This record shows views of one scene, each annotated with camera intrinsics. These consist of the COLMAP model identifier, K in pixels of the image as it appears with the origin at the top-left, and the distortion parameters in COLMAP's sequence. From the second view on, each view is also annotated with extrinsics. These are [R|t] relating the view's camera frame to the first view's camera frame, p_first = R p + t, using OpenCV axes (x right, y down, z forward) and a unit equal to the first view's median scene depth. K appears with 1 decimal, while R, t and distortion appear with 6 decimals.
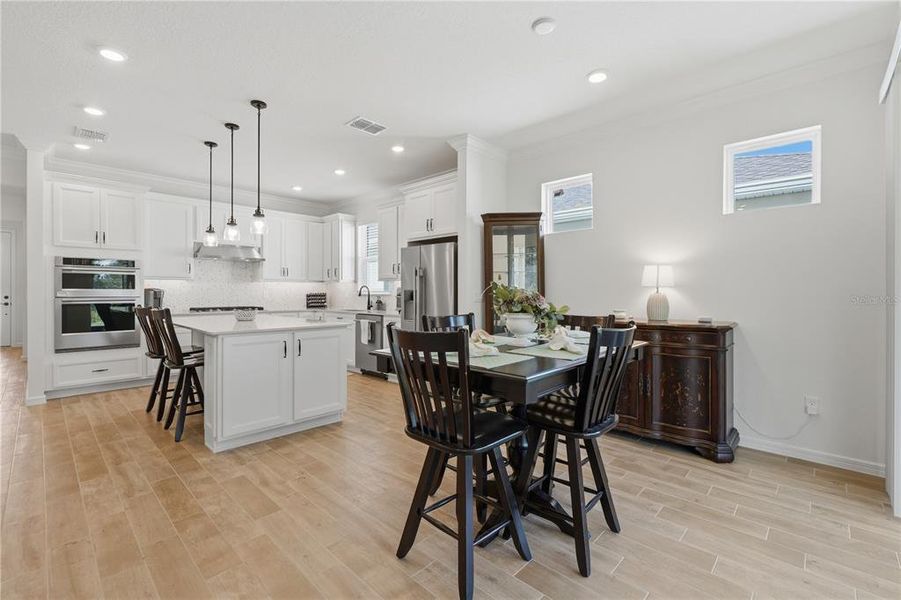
lens RADIAL K [[390.1, 0, 447.8], [0, 390.1, 293.7], [0, 0, 1]] dist [-0.002500, -0.000768]
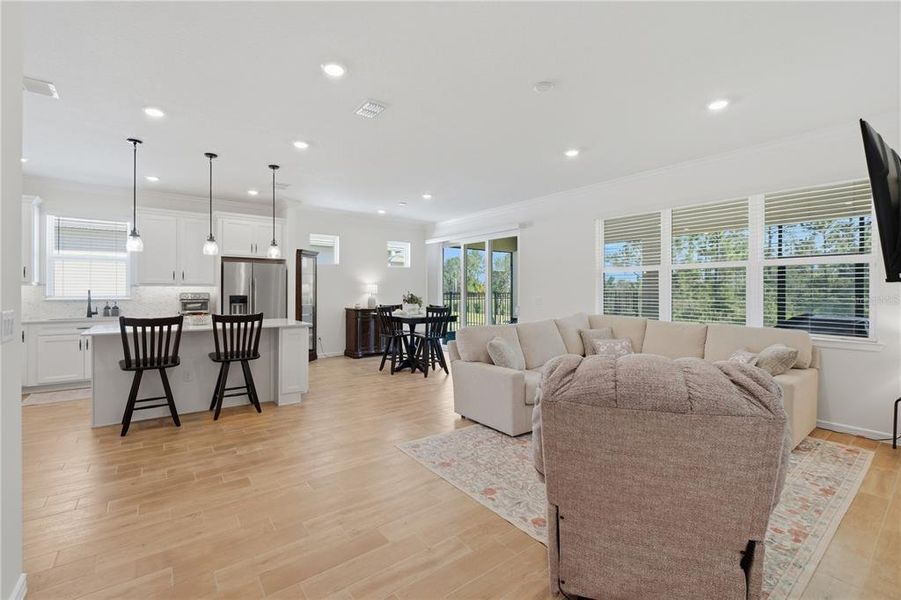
lens RADIAL K [[390.1, 0, 449.6], [0, 390.1, 292.3], [0, 0, 1]] dist [-0.002500, -0.000768]
pose [[0.163560, -0.004911, 0.986521, -1.355815], [0.002012, 0.999987, 0.004644, -0.026075], [-0.986531, 0.001225, 0.163568, 0.099230]]
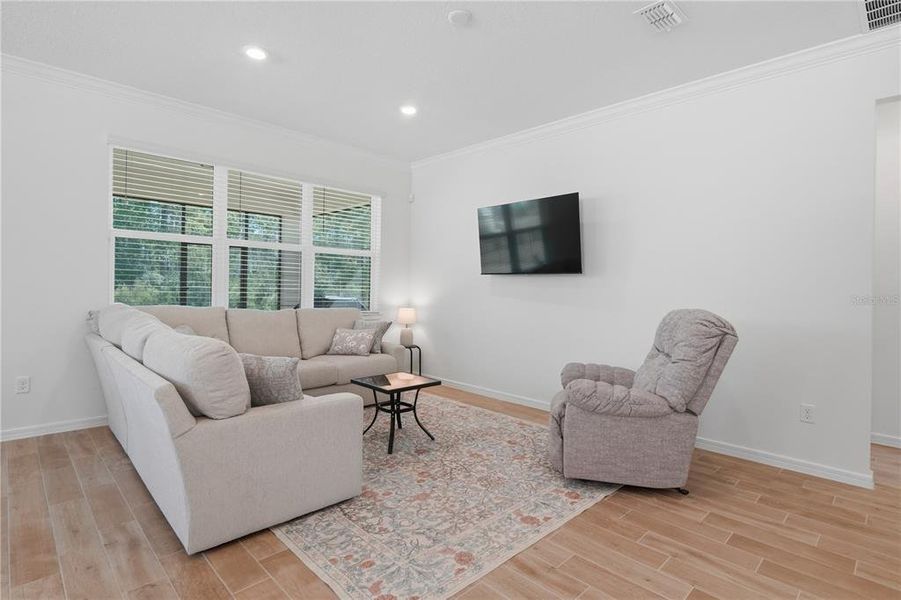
lens RADIAL K [[444.6, 0, 455.0], [0, 444.6, 293.0], [0, 0, 1]] dist [0.001622, -0.002581]
pose [[-0.999337, -0.025420, 0.026048, -0.691609], [-0.025187, 0.999640, 0.009233, 0.003405], [-0.026273, 0.008571, -0.999618, 0.661149]]
